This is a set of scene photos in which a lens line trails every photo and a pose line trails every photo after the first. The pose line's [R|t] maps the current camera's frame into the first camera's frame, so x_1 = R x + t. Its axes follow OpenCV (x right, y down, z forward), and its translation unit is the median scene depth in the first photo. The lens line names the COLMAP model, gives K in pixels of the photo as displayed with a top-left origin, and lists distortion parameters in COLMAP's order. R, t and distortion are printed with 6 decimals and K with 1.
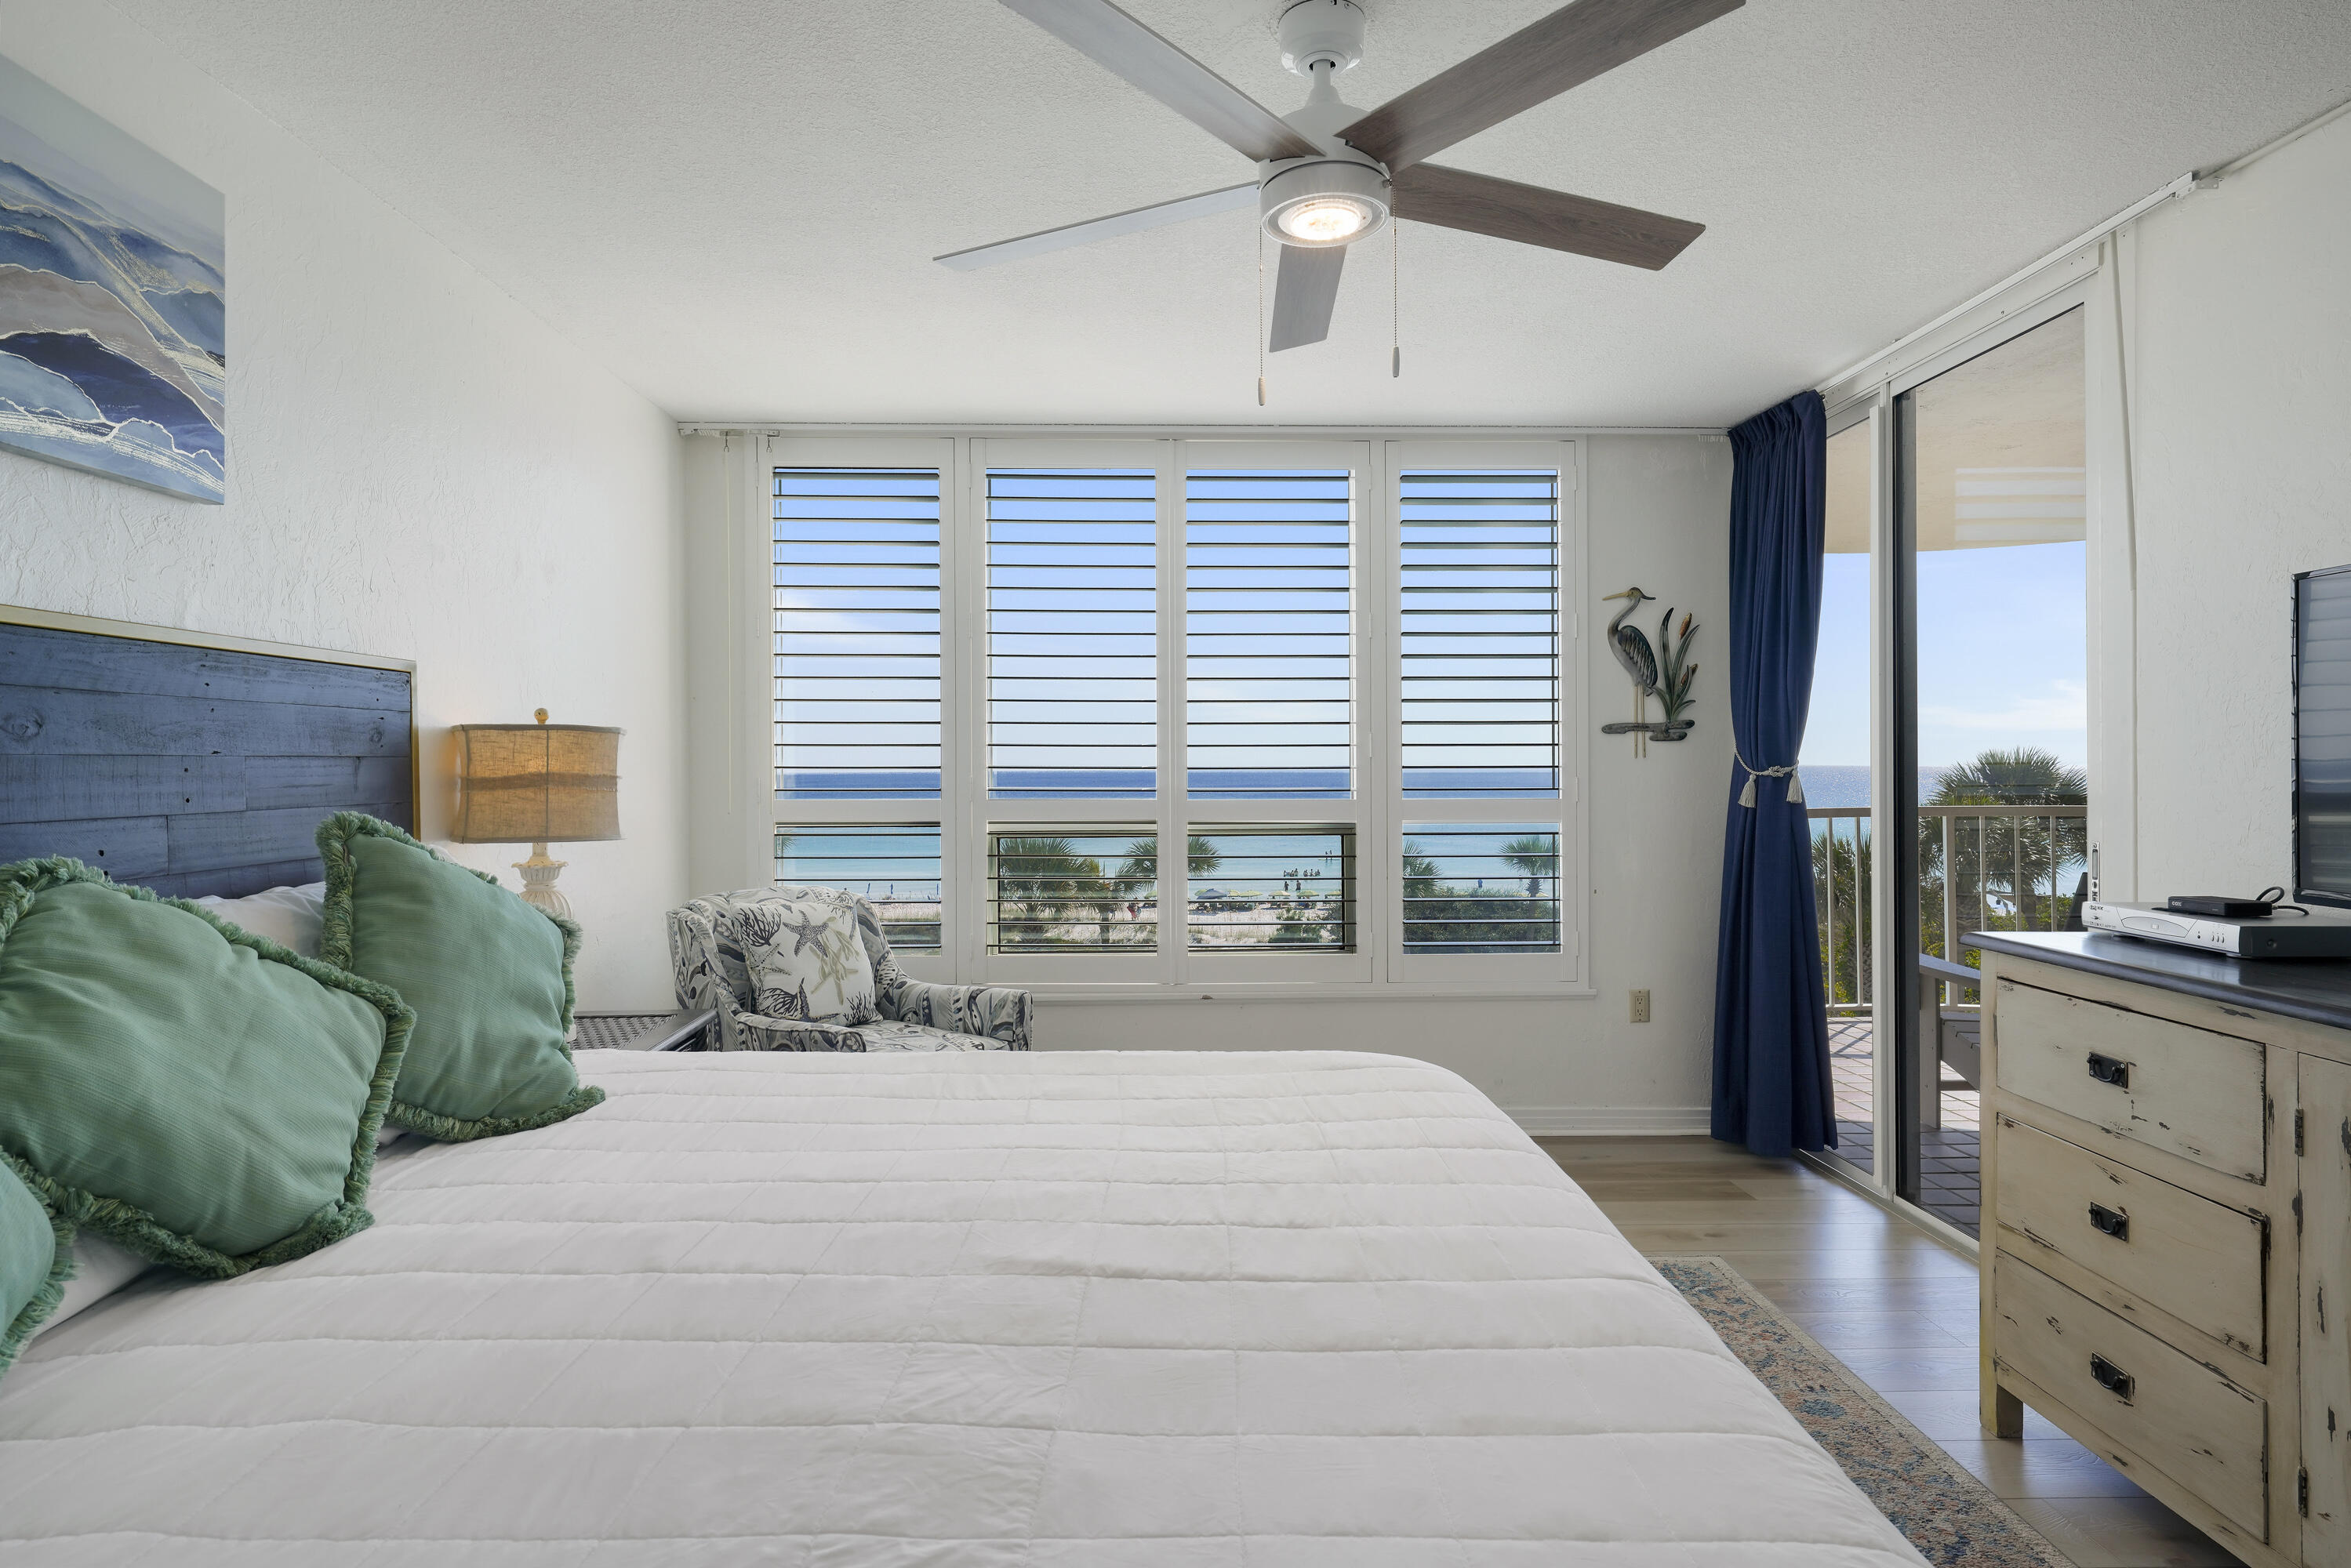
lens RADIAL K [[1248.9, 0, 1193.6], [0, 1248.9, 768.0], [0, 0, 1]] dist [0.011912, 0.000161]
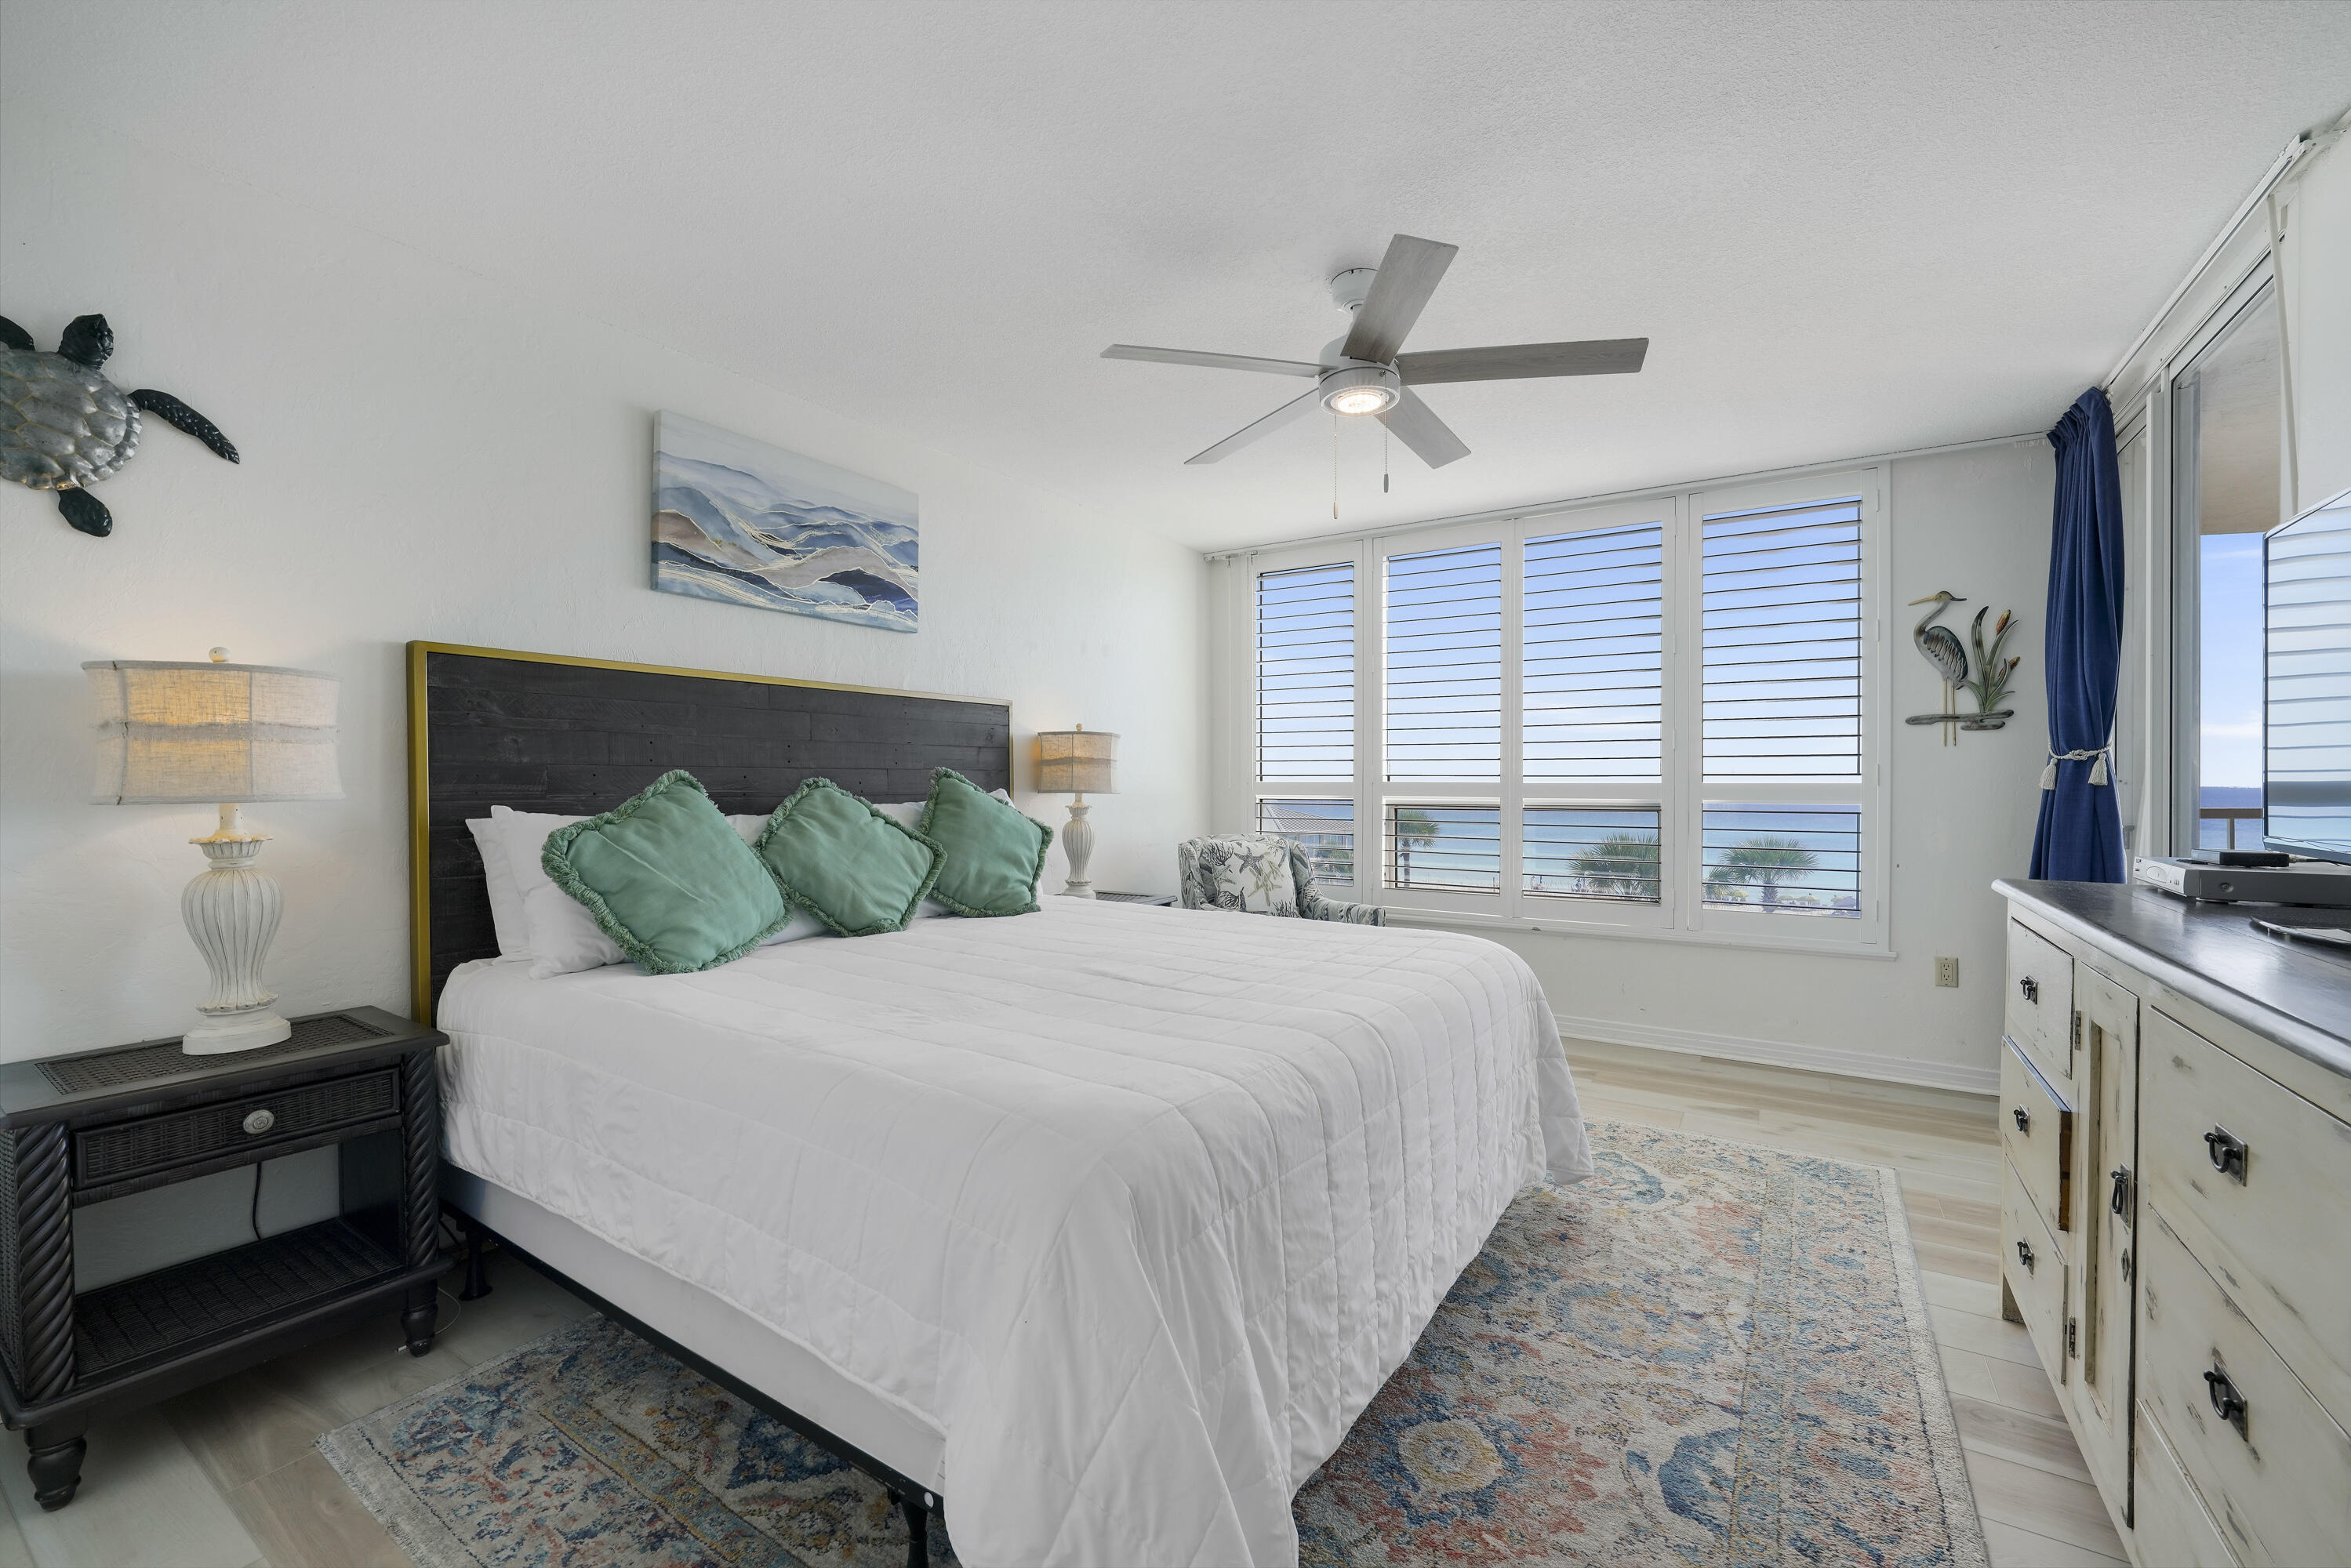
lens RADIAL K [[970.7, 0, 1186.1], [0, 970.7, 786.3], [0, 0, 1]] dist [-0.015841, 0.007024]
pose [[0.827244, 0.005366, -0.561817, 0.458375], [-0.003192, 0.999983, 0.004850, 0.041509], [0.561834, -0.002219, 0.827247, -0.123264]]
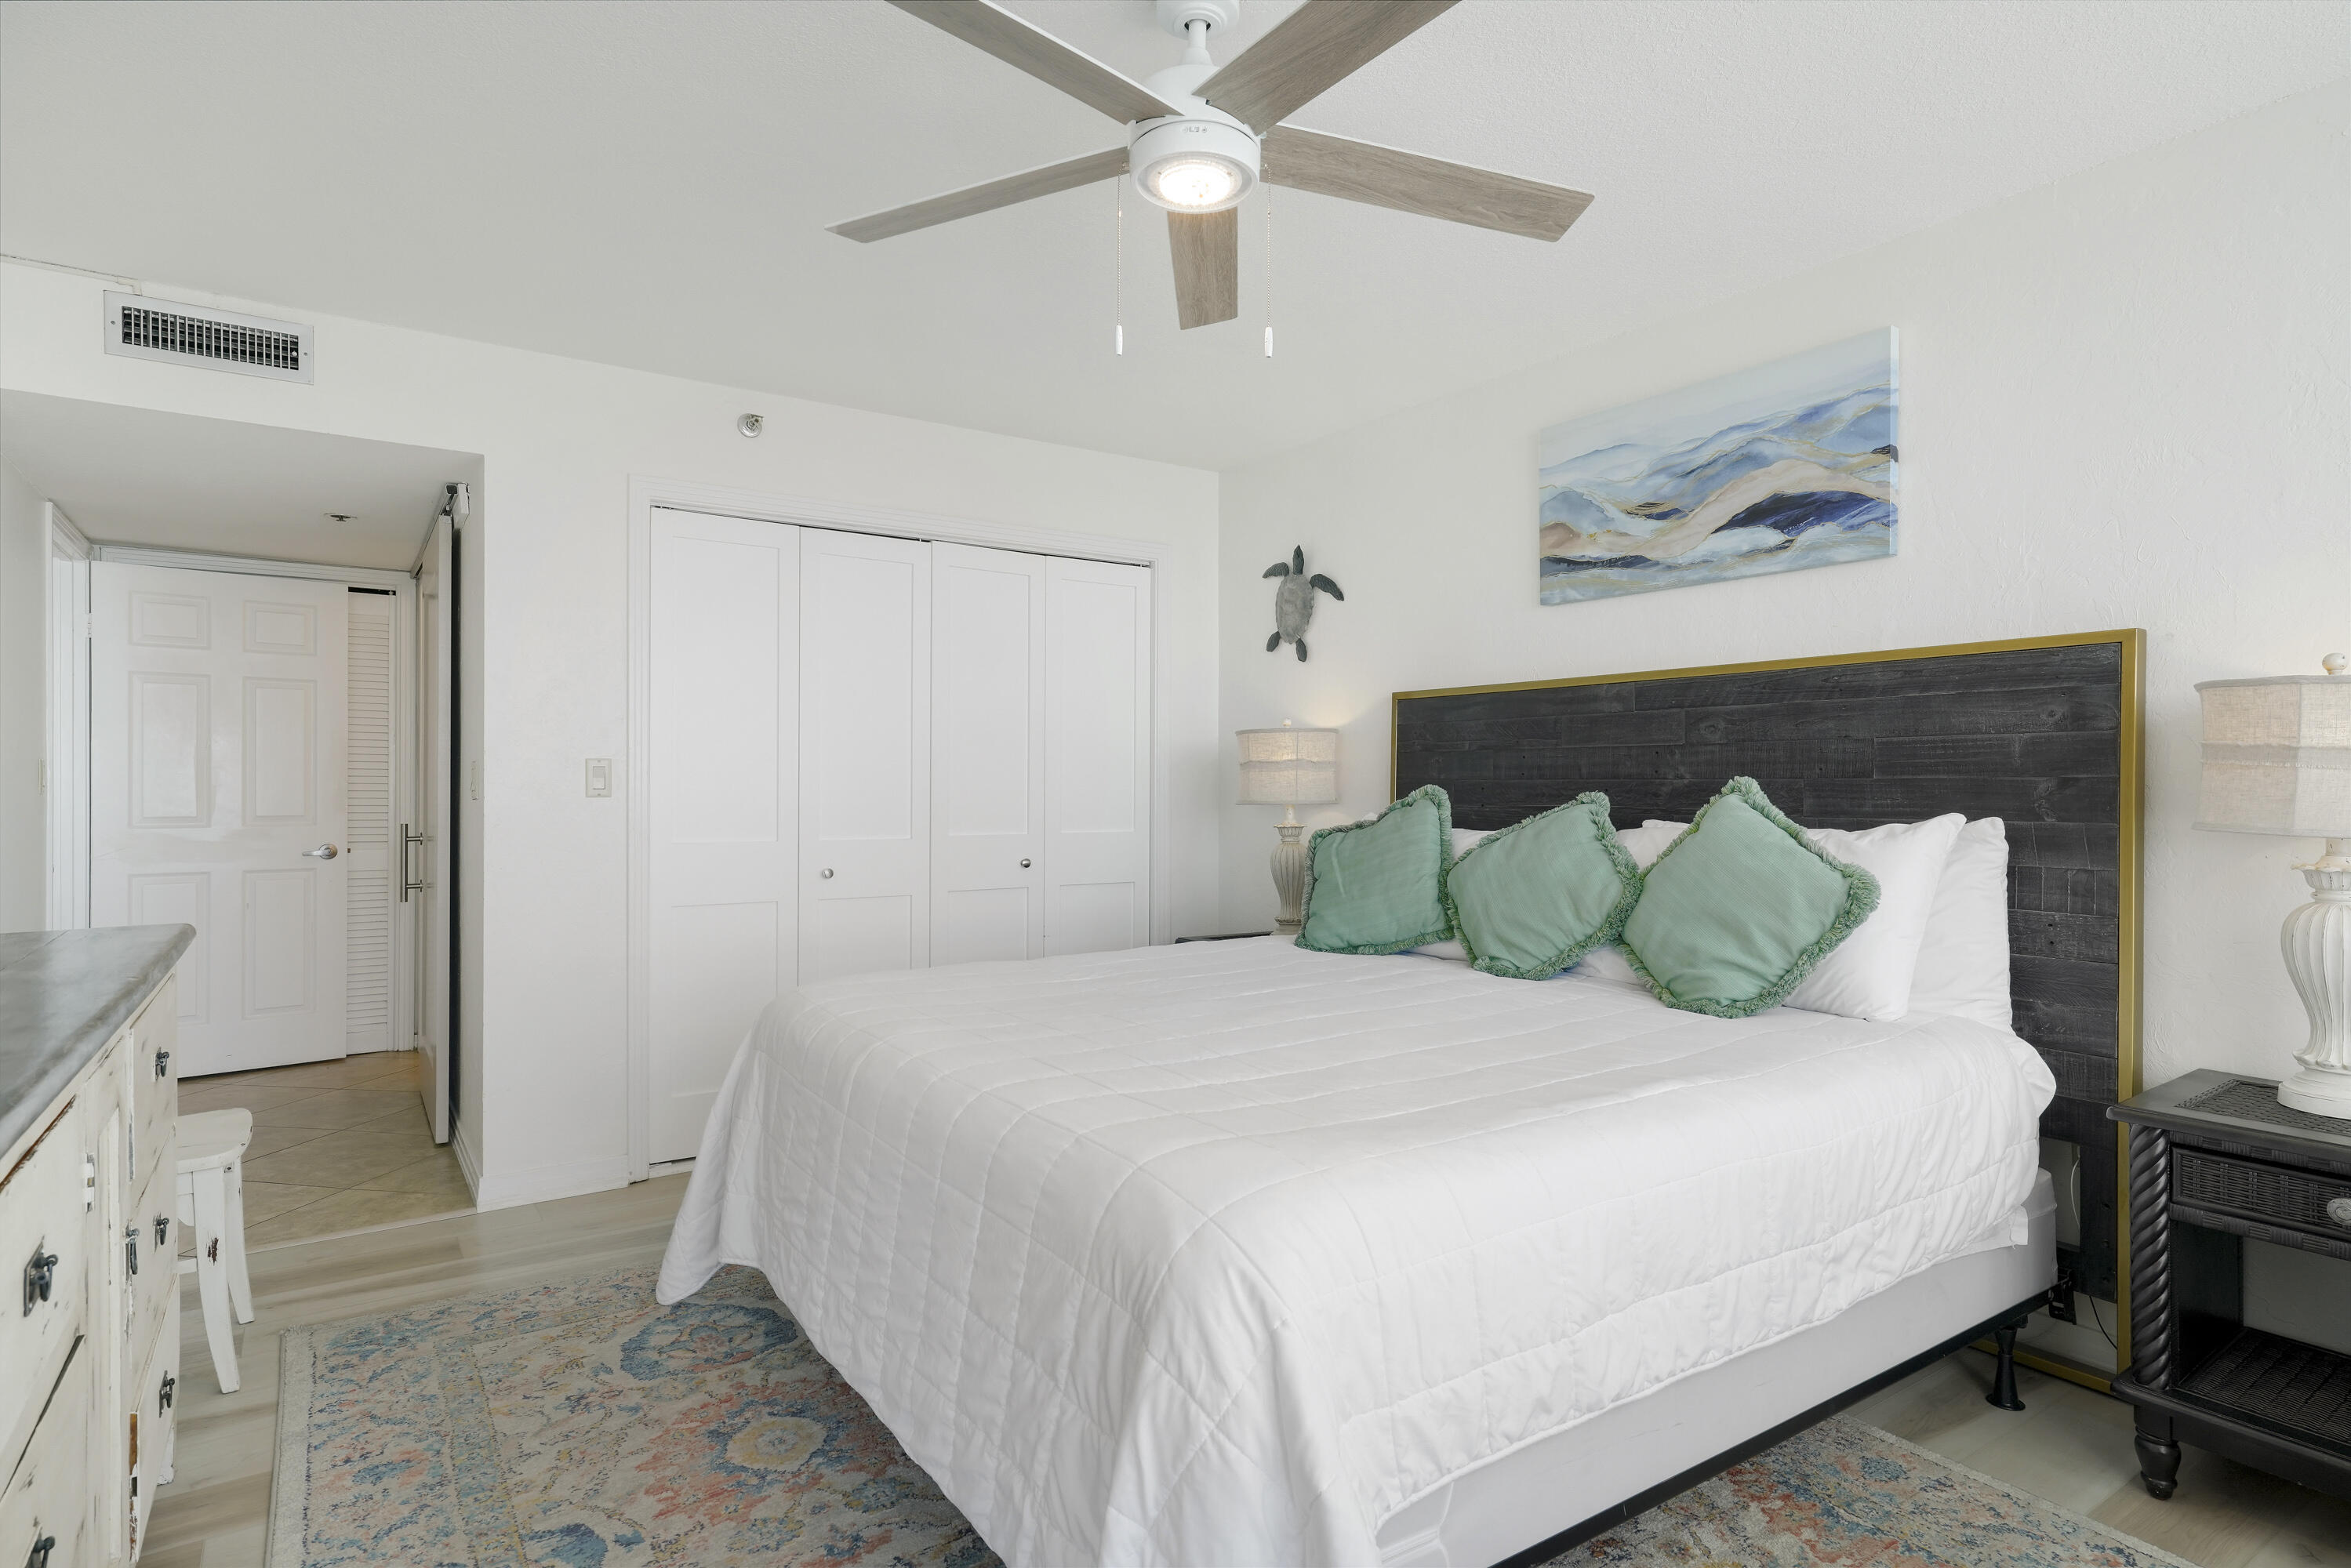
lens RADIAL K [[1256.2, 0, 1175.5], [0, 1256.2, 784.0], [0, 0, 1]] dist [0.003853, 0.000955]
pose [[-0.846967, 0.006076, -0.531611, 0.473968], [0.003979, 0.999979, 0.005089, 0.024057], [0.531631, 0.002195, -0.846973, 1.341713]]
